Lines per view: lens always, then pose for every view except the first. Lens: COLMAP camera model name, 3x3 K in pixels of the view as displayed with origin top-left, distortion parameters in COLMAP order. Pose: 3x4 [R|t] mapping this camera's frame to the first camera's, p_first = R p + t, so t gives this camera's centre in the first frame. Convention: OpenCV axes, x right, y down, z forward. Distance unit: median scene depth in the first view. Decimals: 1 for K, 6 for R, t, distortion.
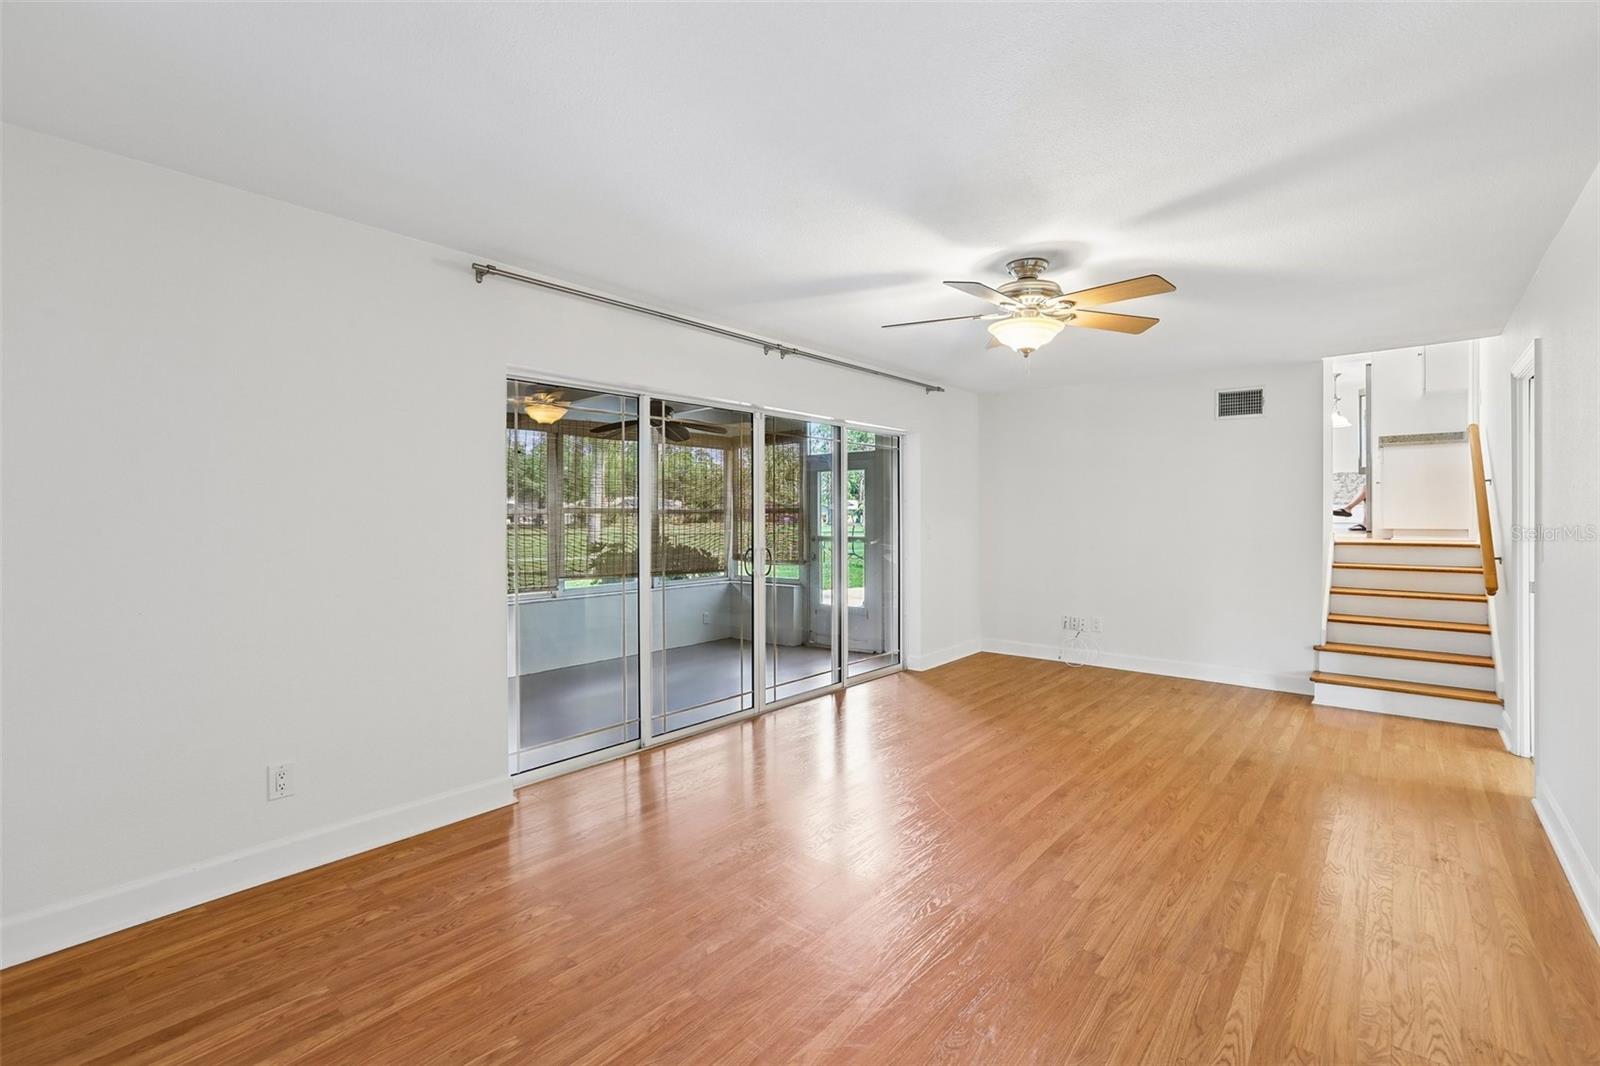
lens RADIAL K [[720.7, 0, 799.4], [0, 720.7, 528.8], [0, 0, 1]] dist [-0.021081, 0.002515]
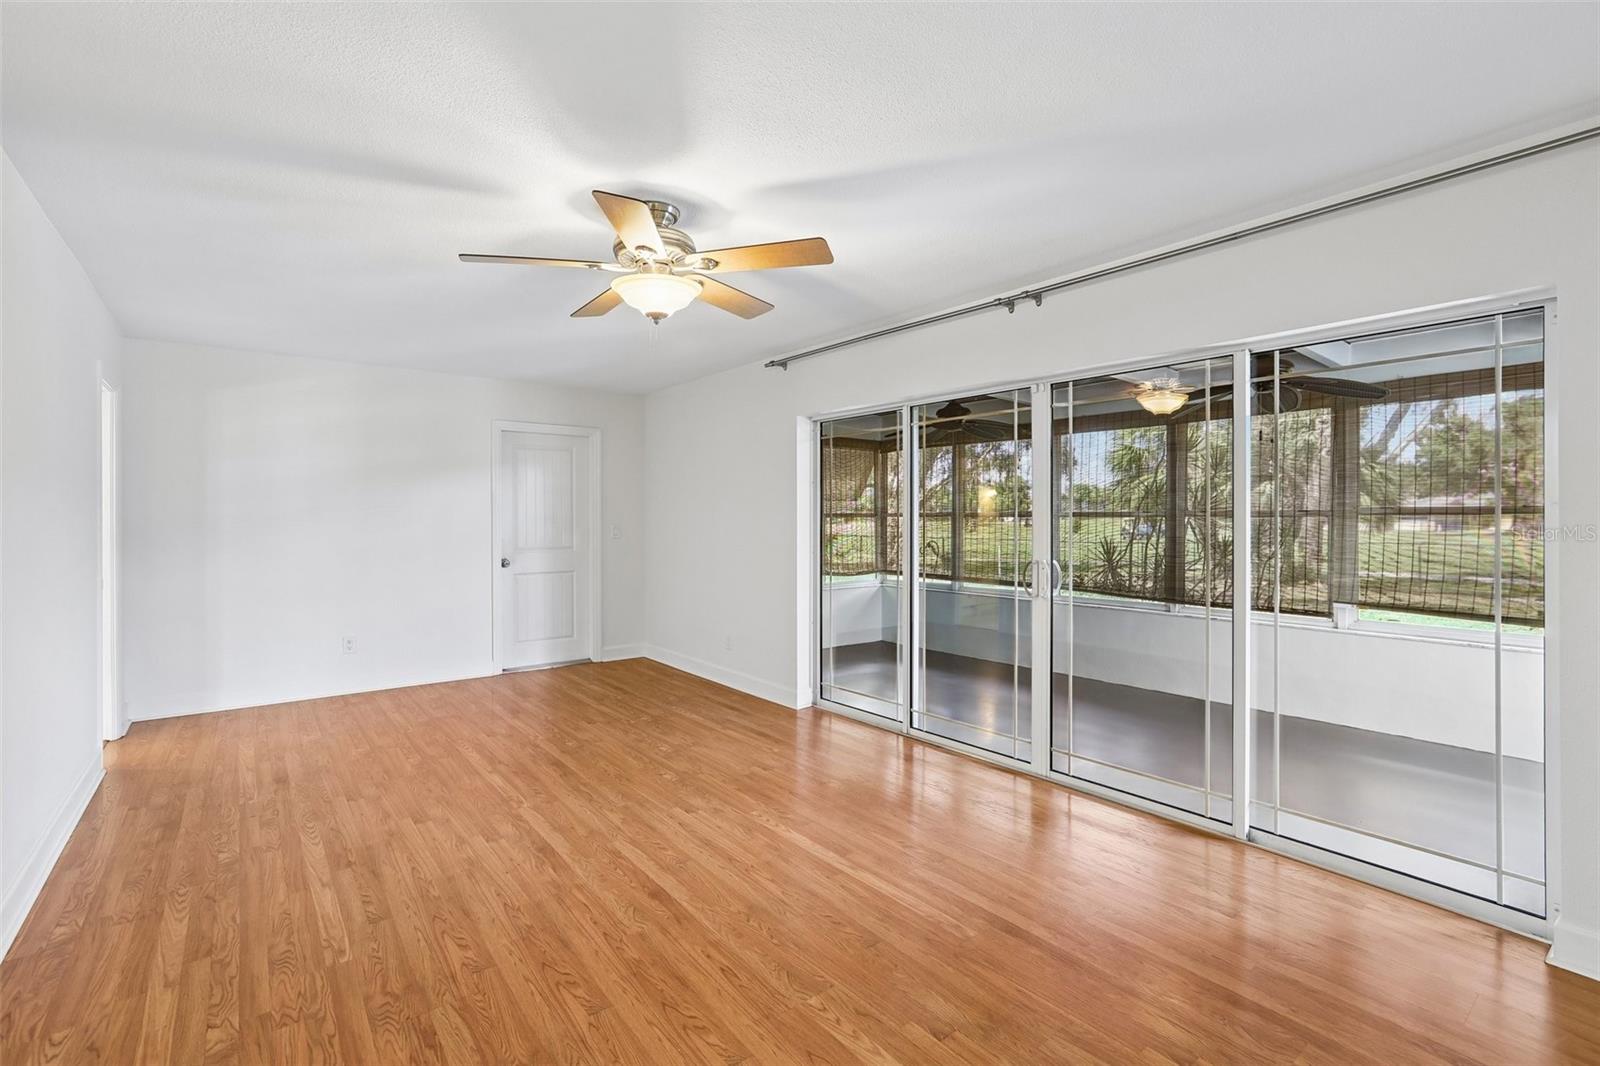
lens RADIAL K [[720.7, 0, 797.7], [0, 720.7, 519.9], [0, 0, 1]] dist [-0.021081, 0.002515]
pose [[-0.209464, -0.001749, -0.977815, 1.054019], [-0.018147, 0.999833, 0.002099, -0.018005], [0.977648, 0.018184, -0.209461, 1.288324]]
